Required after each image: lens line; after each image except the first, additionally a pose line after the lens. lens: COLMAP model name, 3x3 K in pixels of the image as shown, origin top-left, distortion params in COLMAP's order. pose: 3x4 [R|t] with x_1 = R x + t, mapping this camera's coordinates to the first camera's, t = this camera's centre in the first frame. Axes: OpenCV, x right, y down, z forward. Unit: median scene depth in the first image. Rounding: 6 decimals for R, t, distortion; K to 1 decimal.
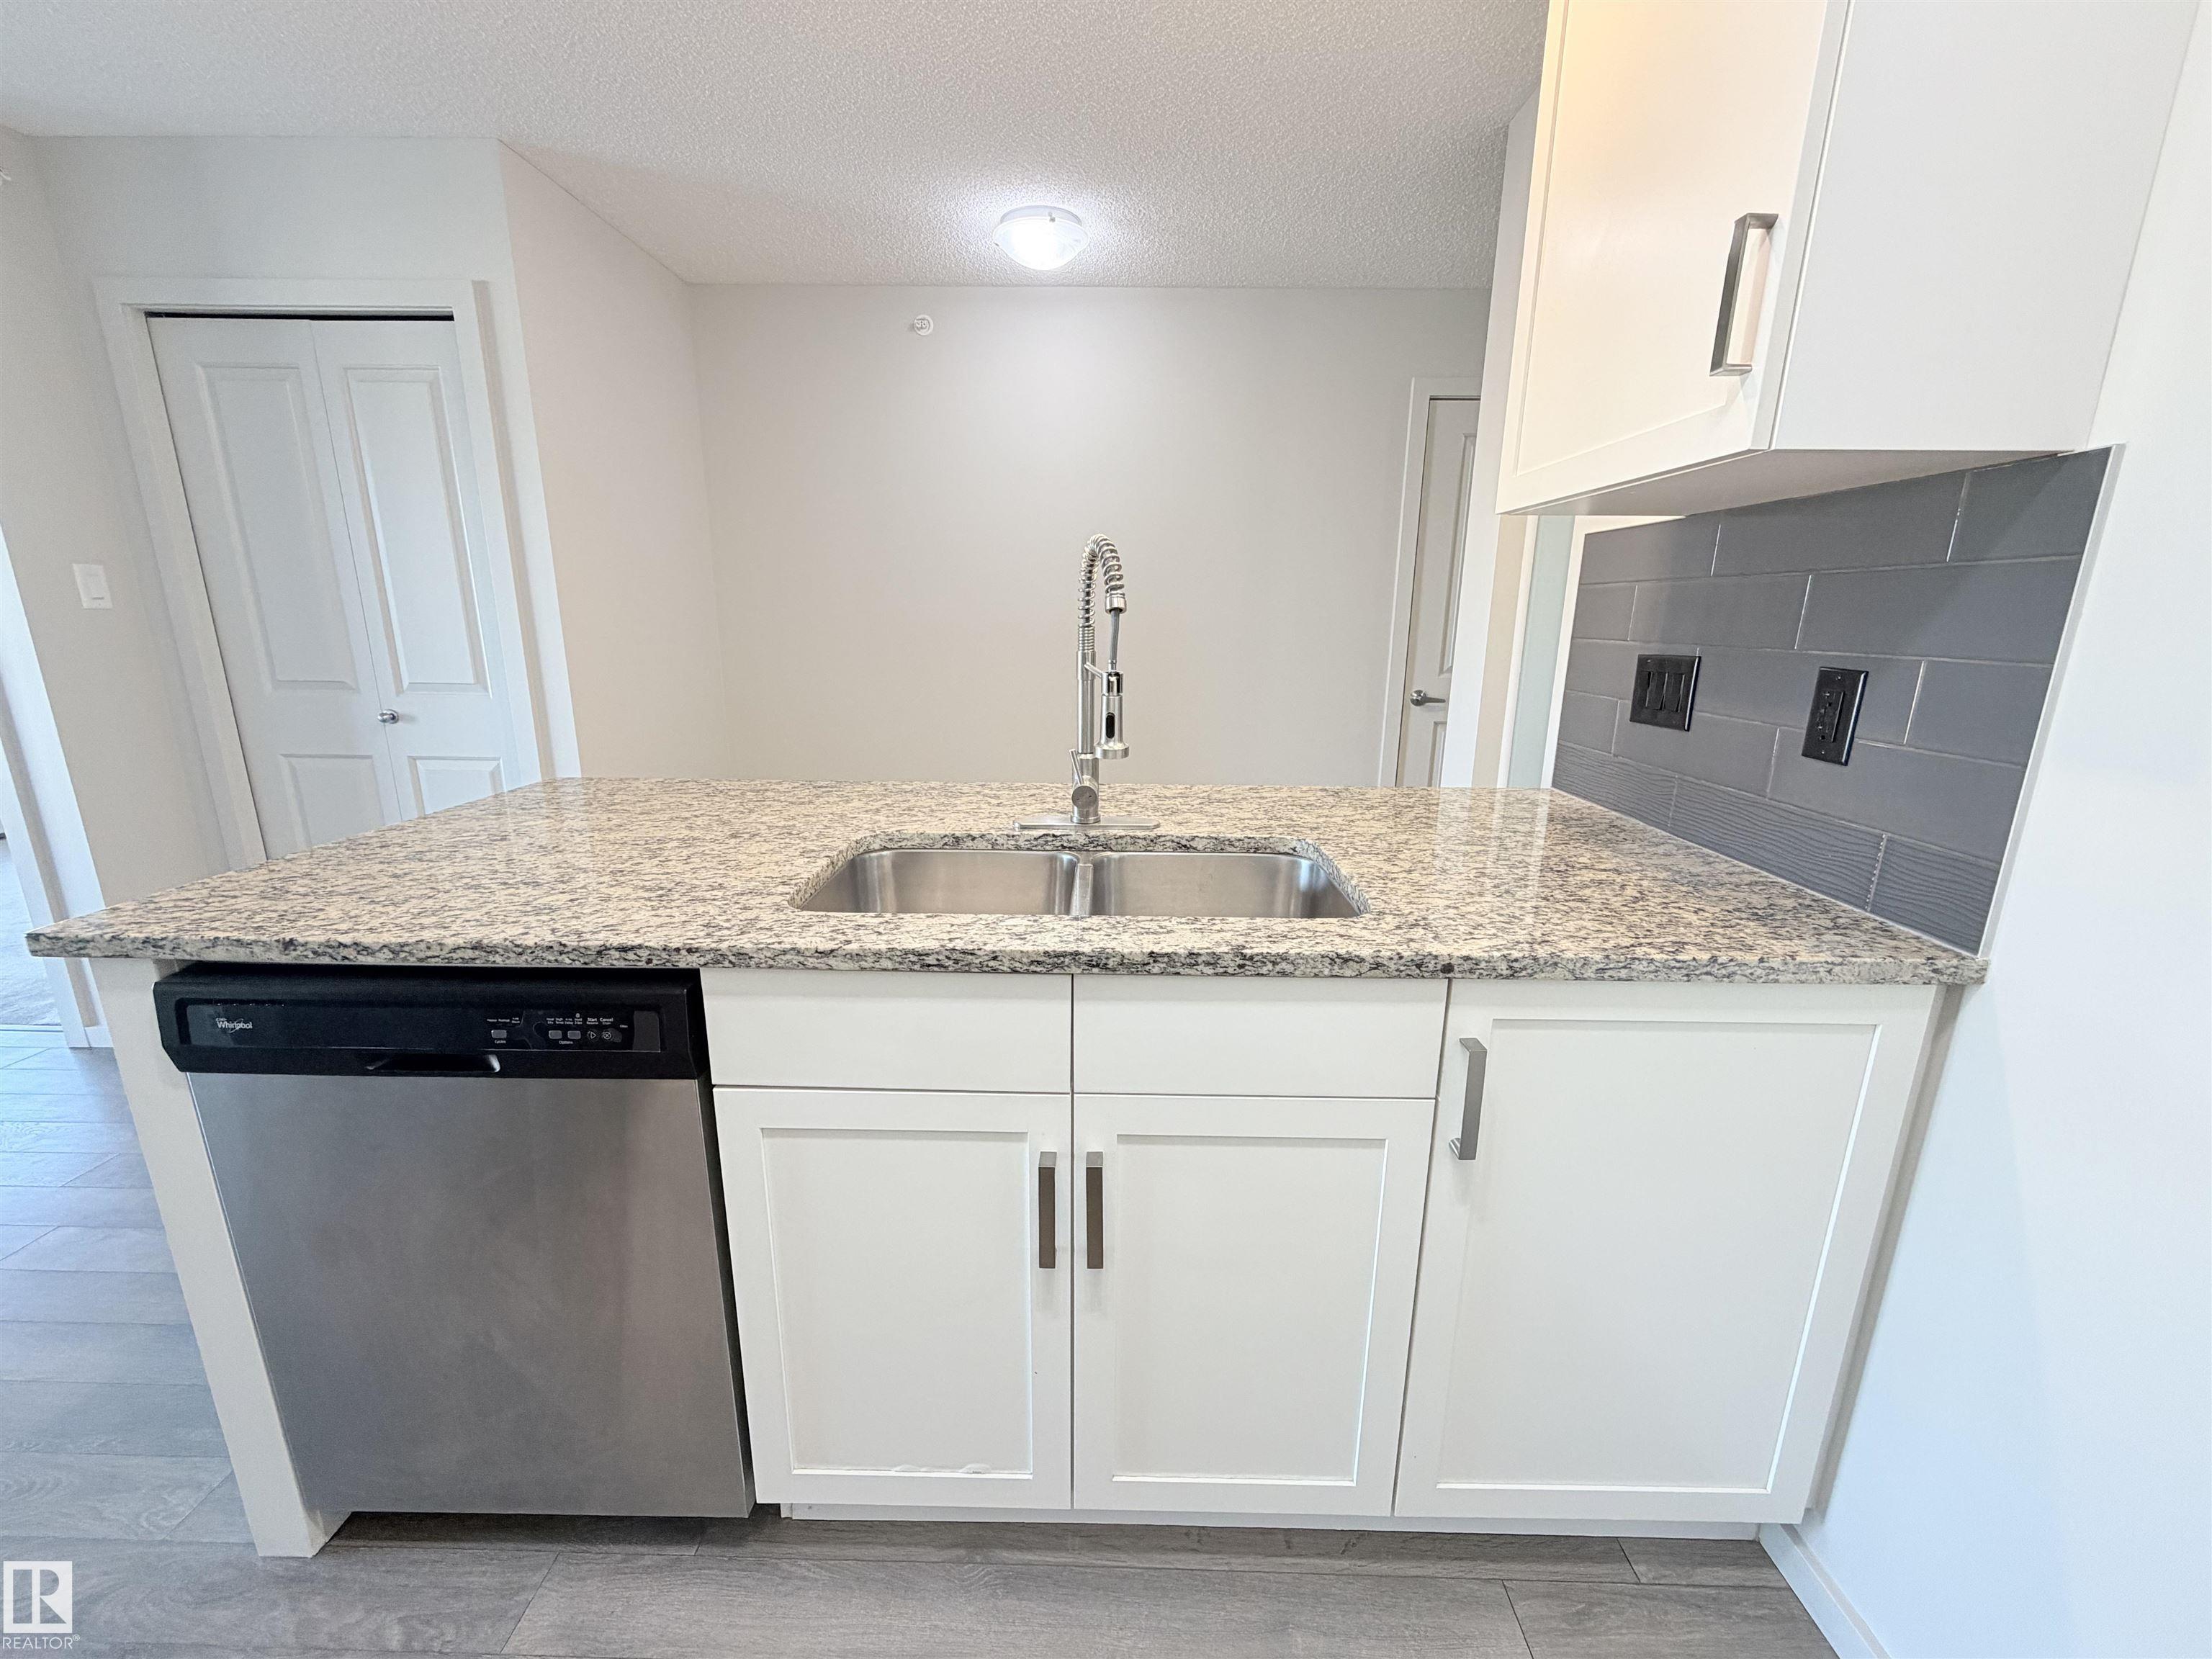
lens RADIAL K [[886.8, 0, 1100.4], [0, 886.8, 830.9], [0, 0, 1]] dist [0.000502, -0.000042]
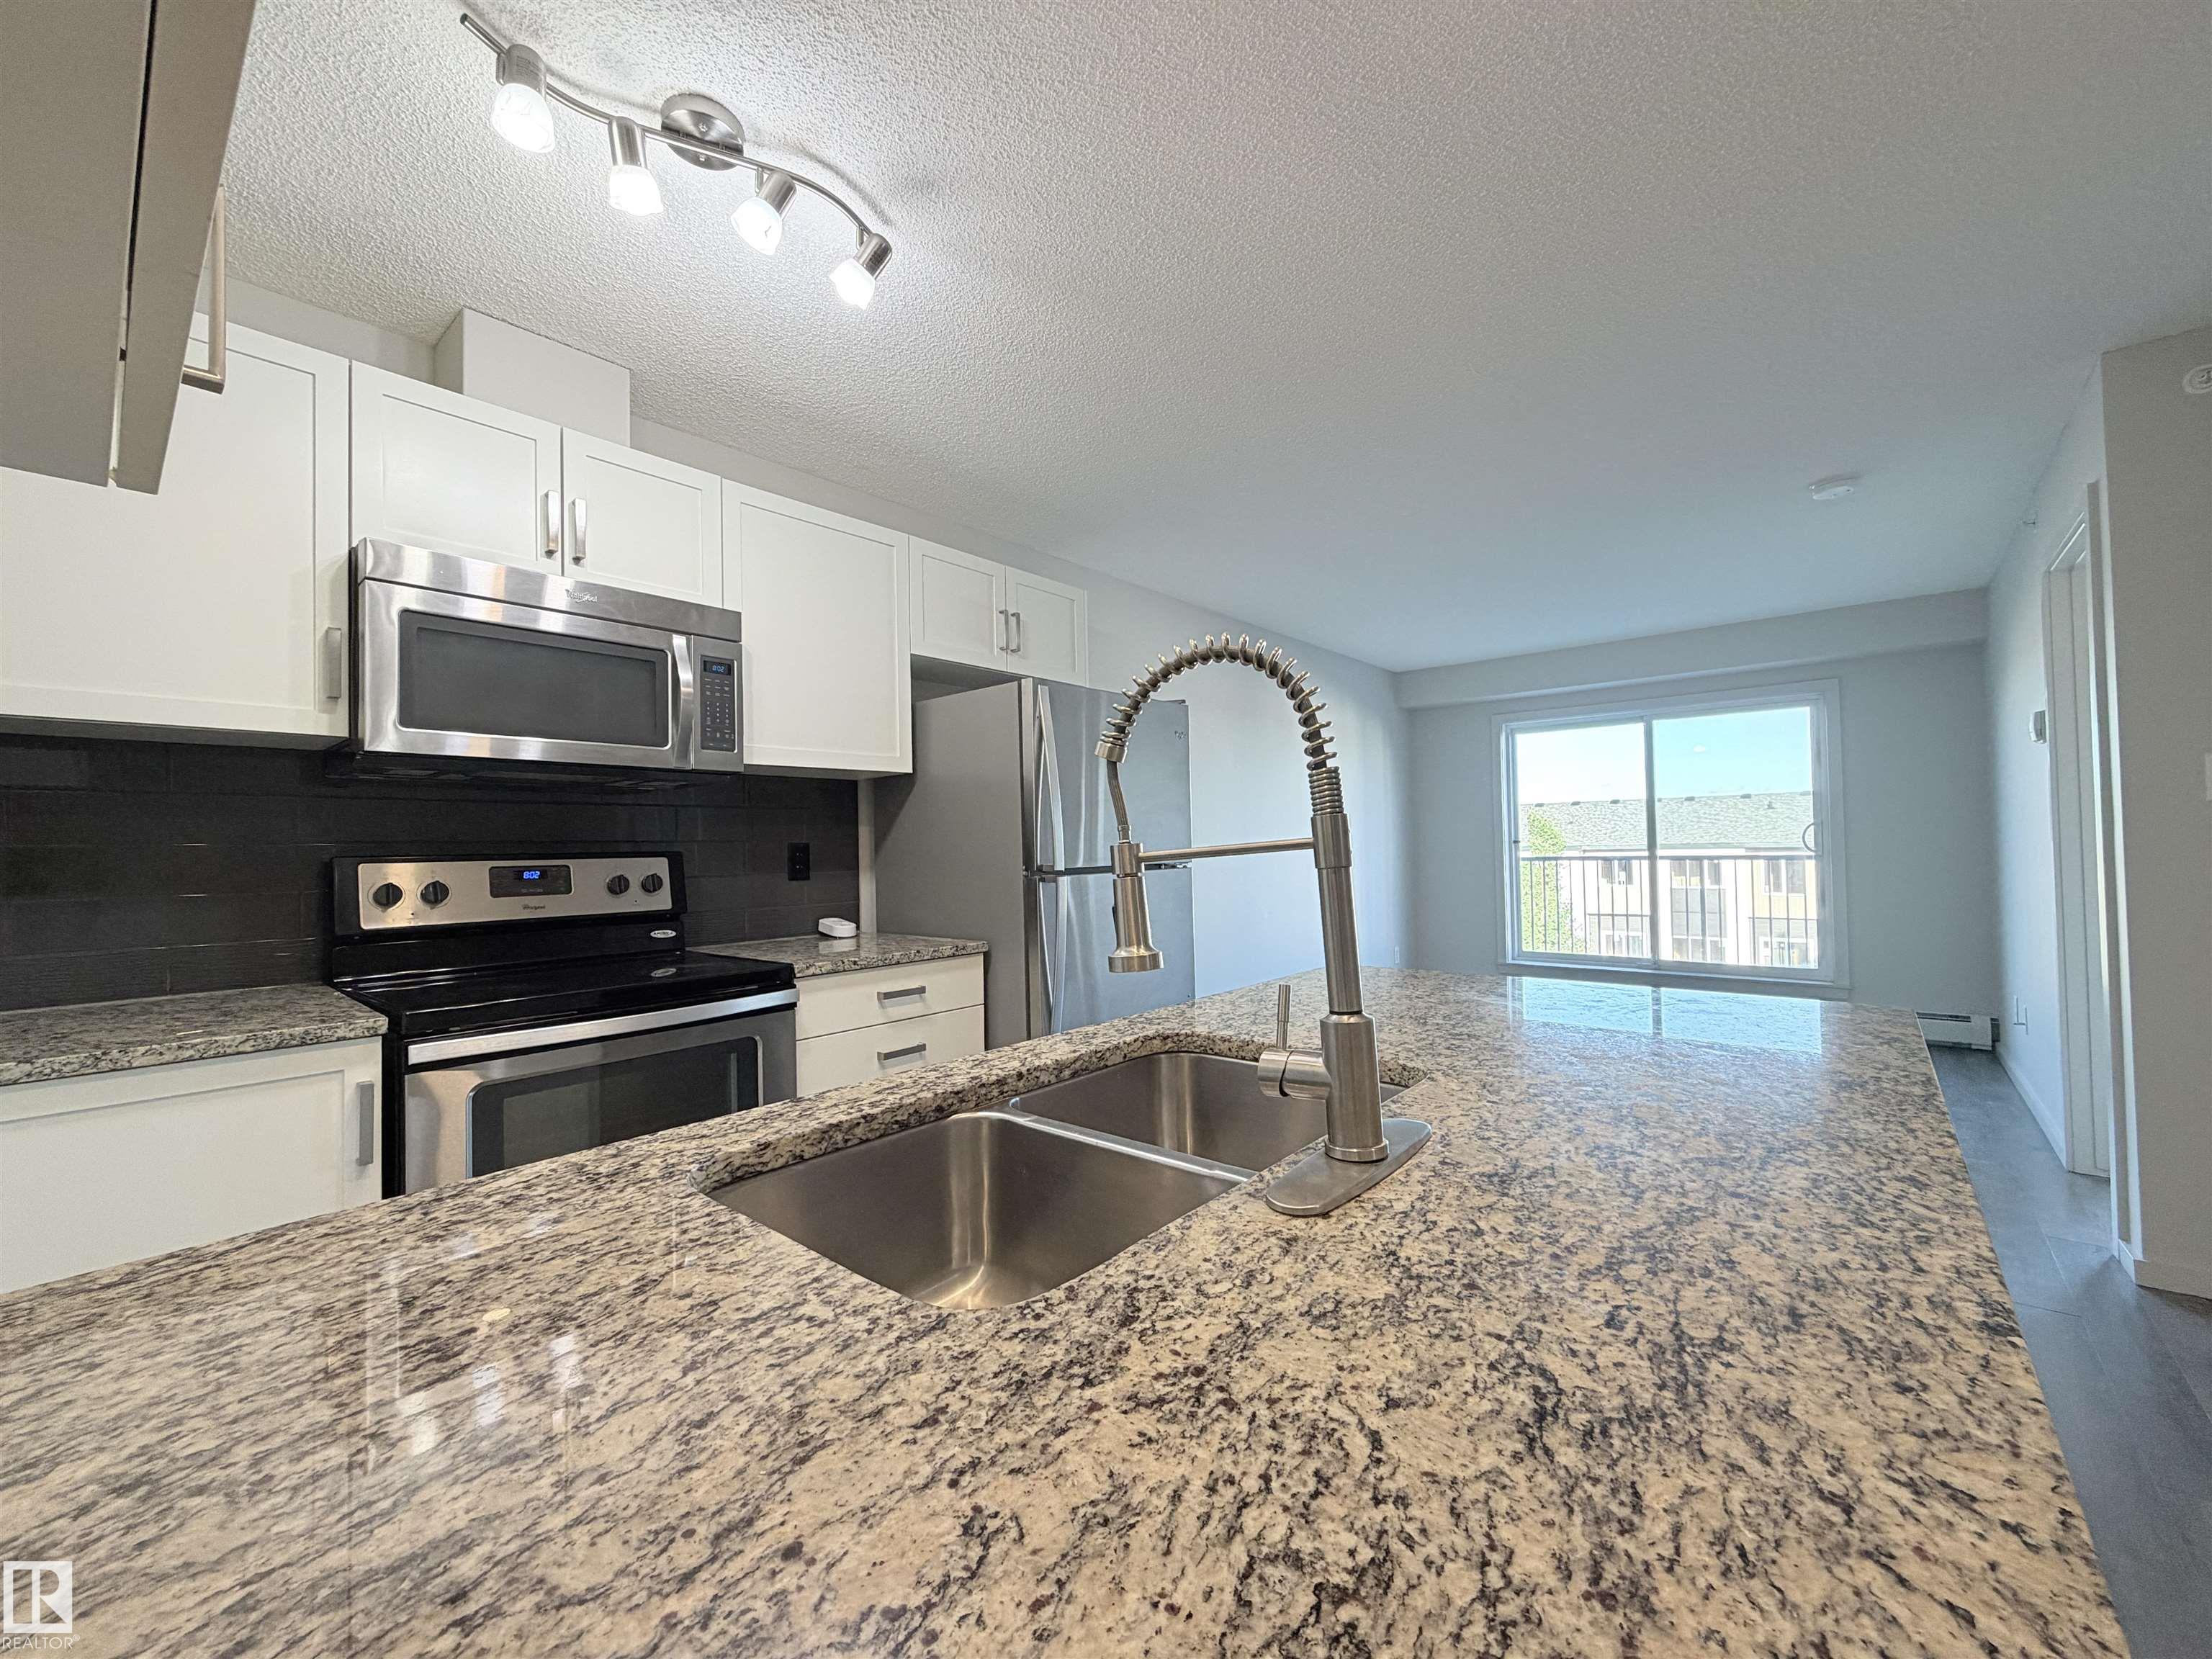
lens RADIAL K [[885.8, 0, 1100.4], [0, 885.8, 831.4], [0, 0, 1]] dist [0.000353, 0.000116]
pose [[-0.641146, -0.012154, -0.767322, 0.643845], [-0.171622, 0.976821, 0.127929, -0.319520], [0.747982, 0.213710, -0.628371, 1.656789]]
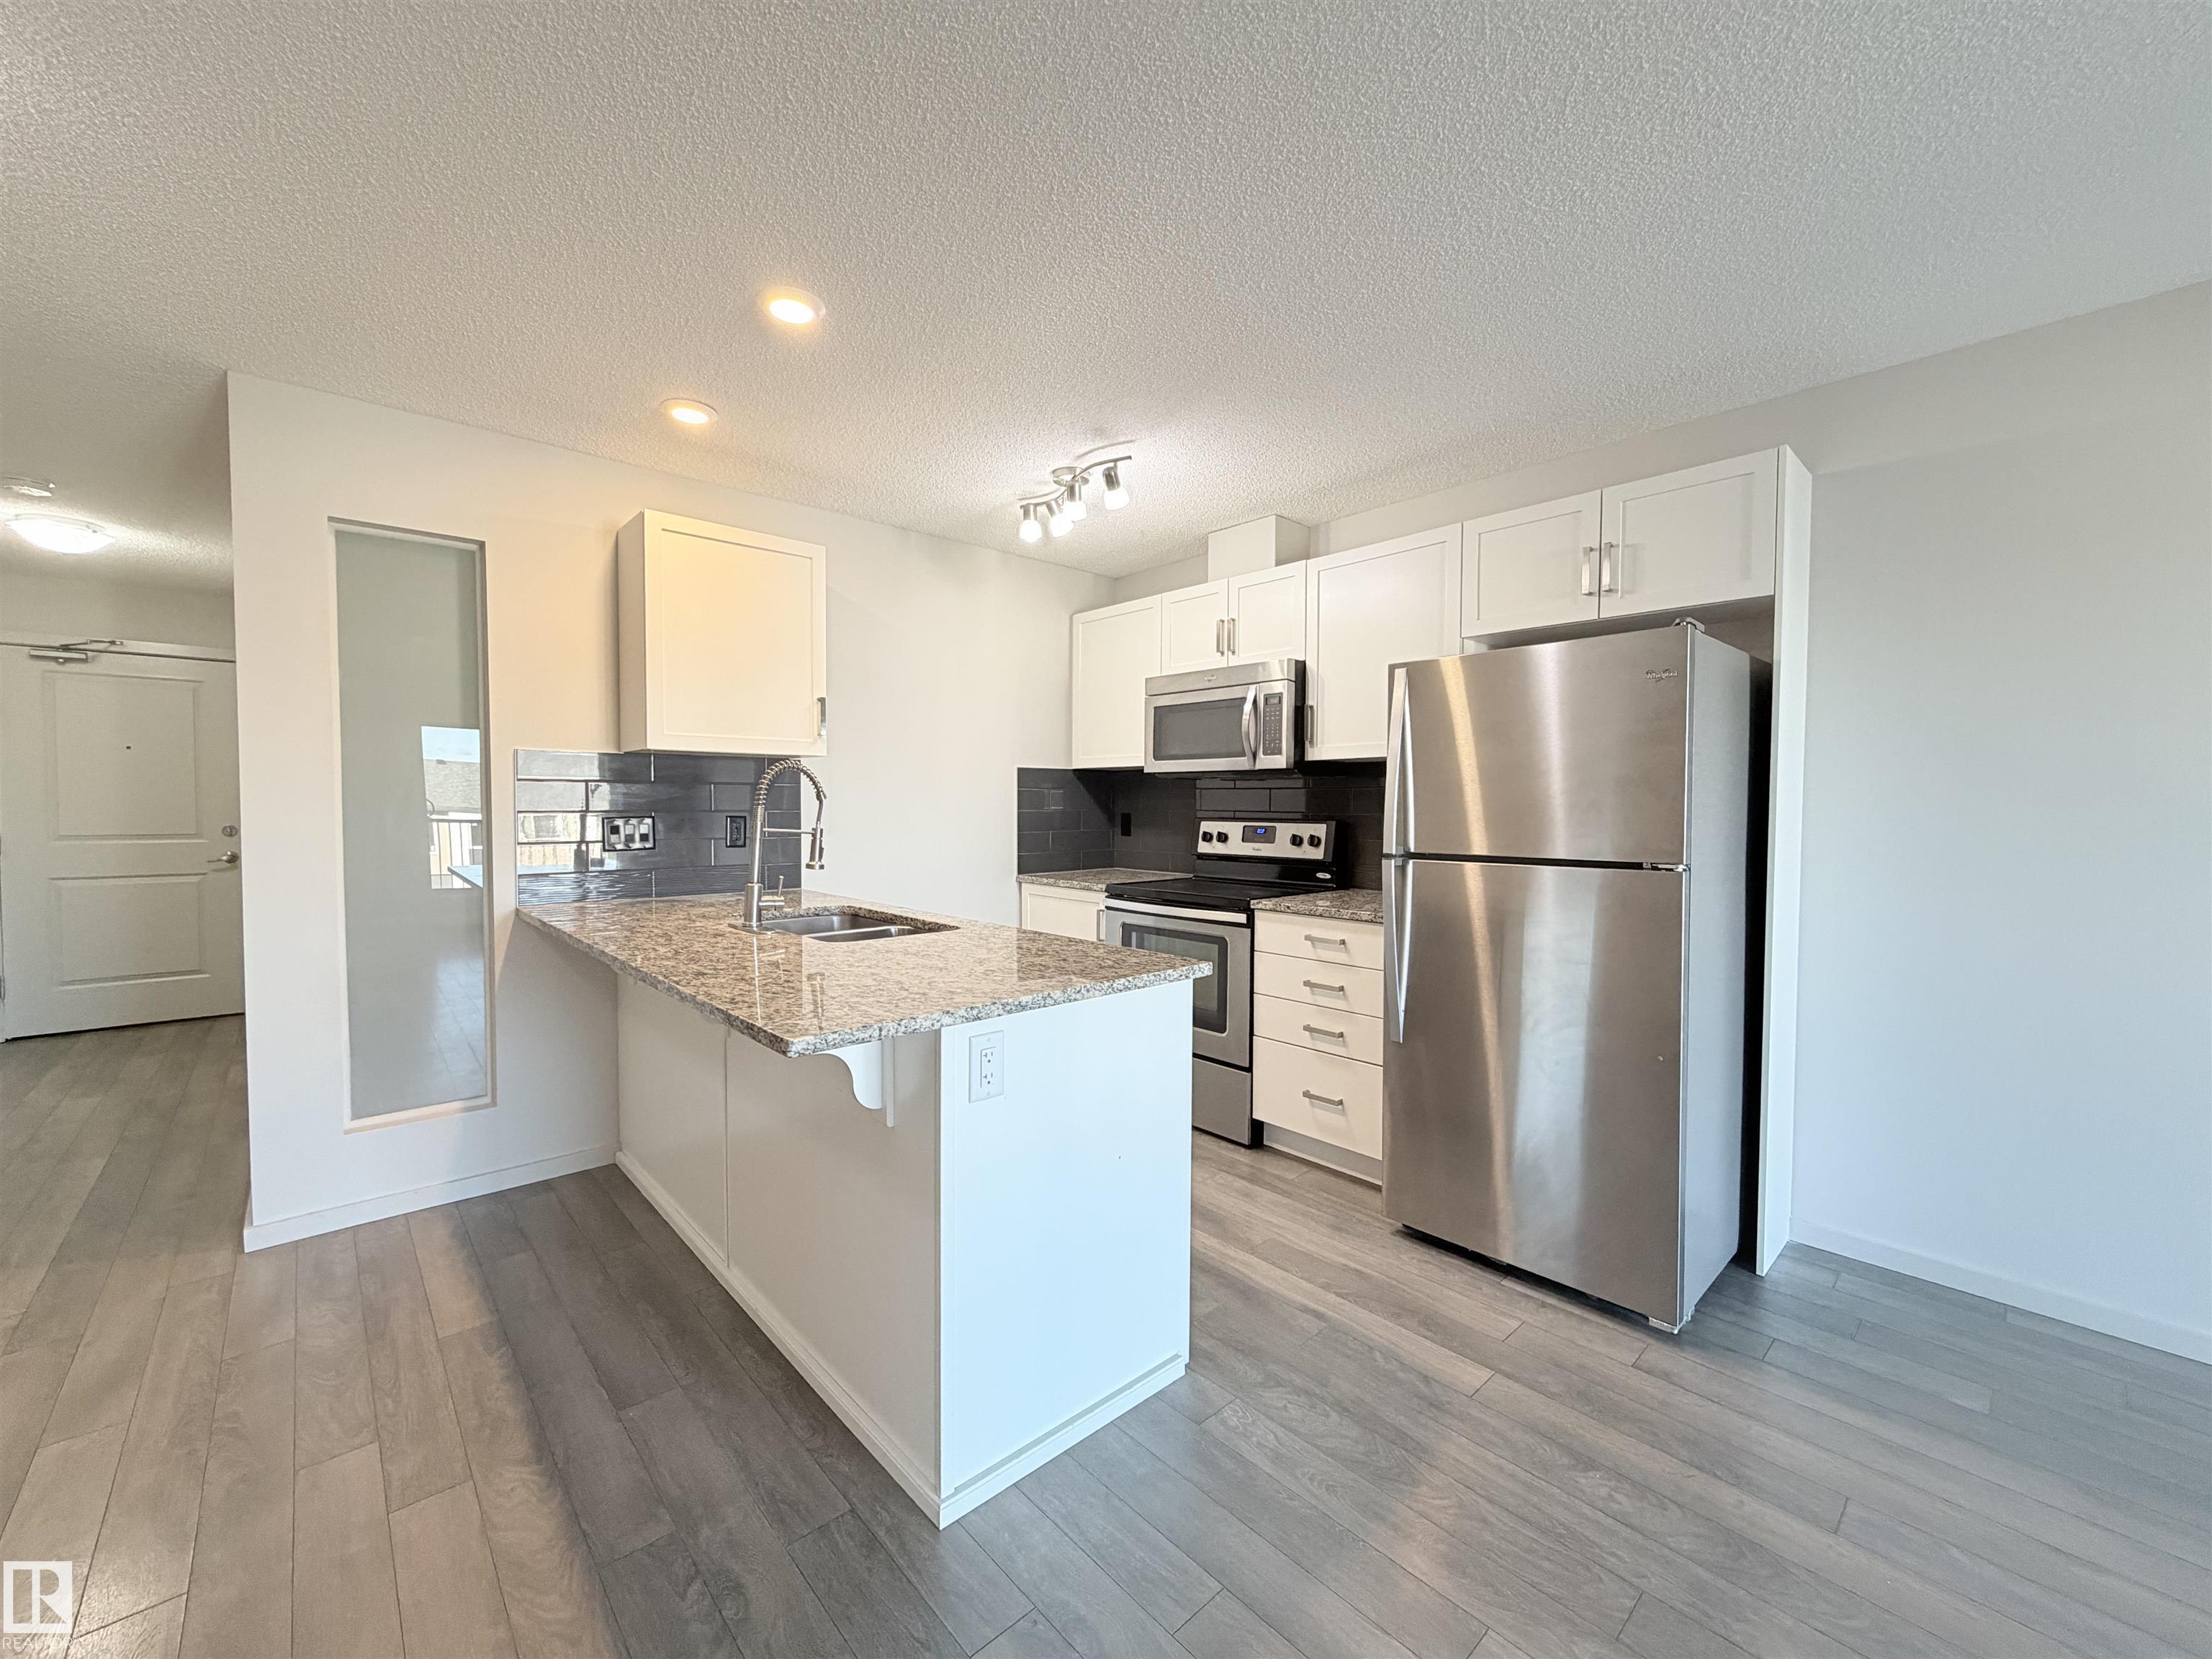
lens RADIAL K [[882.6, 0, 1101.9], [0, 882.6, 829.6], [0, 0, 1]] dist [0.000791, -0.000180]
pose [[-0.682879, -0.034670, 0.729709, -2.278227], [0.165344, 0.965617, 0.200611, -0.562966], [-0.711574, 0.257646, -0.653667, 2.200870]]
